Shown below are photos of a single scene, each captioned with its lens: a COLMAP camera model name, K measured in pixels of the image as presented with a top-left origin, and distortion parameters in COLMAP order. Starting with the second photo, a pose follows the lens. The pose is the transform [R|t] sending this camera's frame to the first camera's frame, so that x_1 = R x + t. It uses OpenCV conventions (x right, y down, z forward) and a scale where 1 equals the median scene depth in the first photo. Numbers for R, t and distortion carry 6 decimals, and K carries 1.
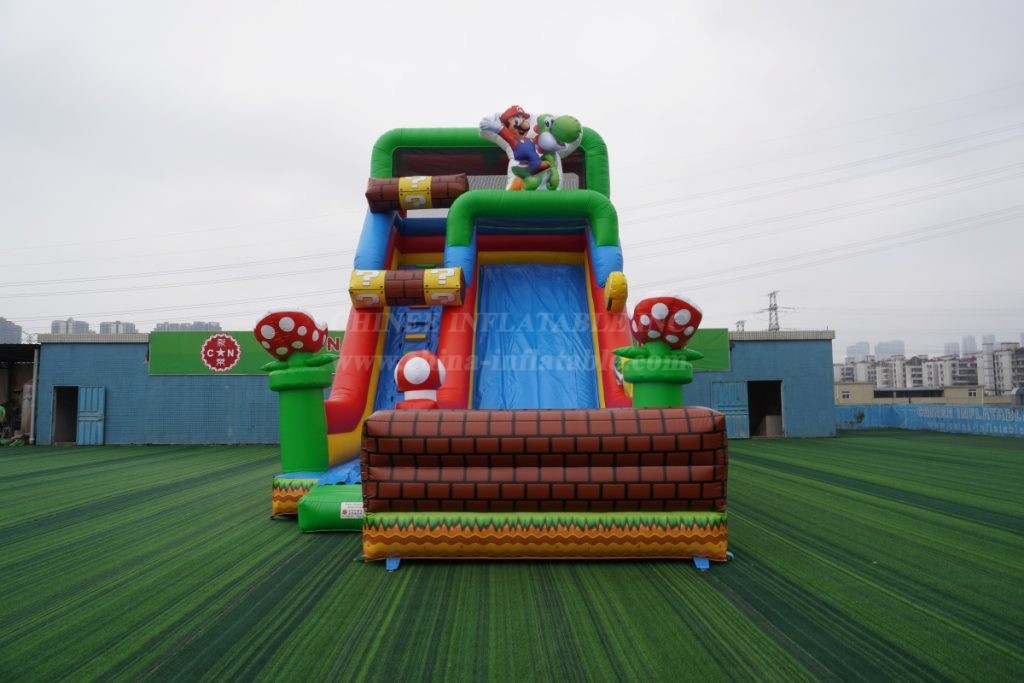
lens RADIAL K [[688.7, 0, 519.3], [0, 688.7, 341.5], [0, 0, 1]] dist [-0.041891, 0.002729]
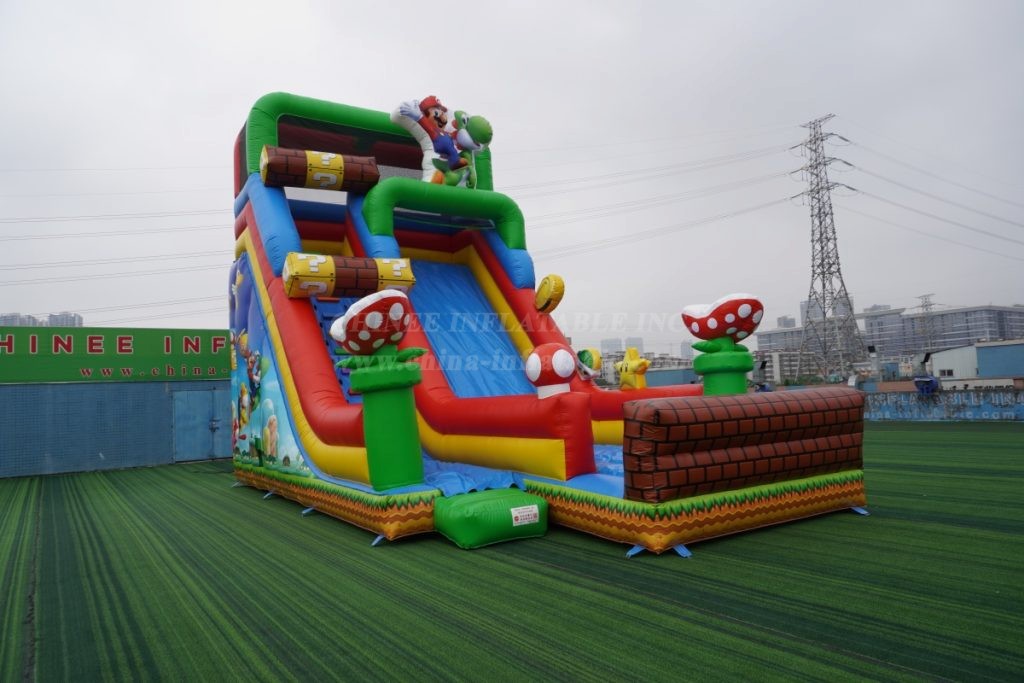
lens RADIAL K [[688.7, 0, 520.4], [0, 688.7, 337.5], [0, 0, 1]] dist [-0.041891, 0.002729]
pose [[0.834750, 0.014308, 0.550443, -0.434353], [-0.003887, 0.999791, -0.020092, 0.015227], [-0.550616, 0.014632, 0.834631, 0.133336]]
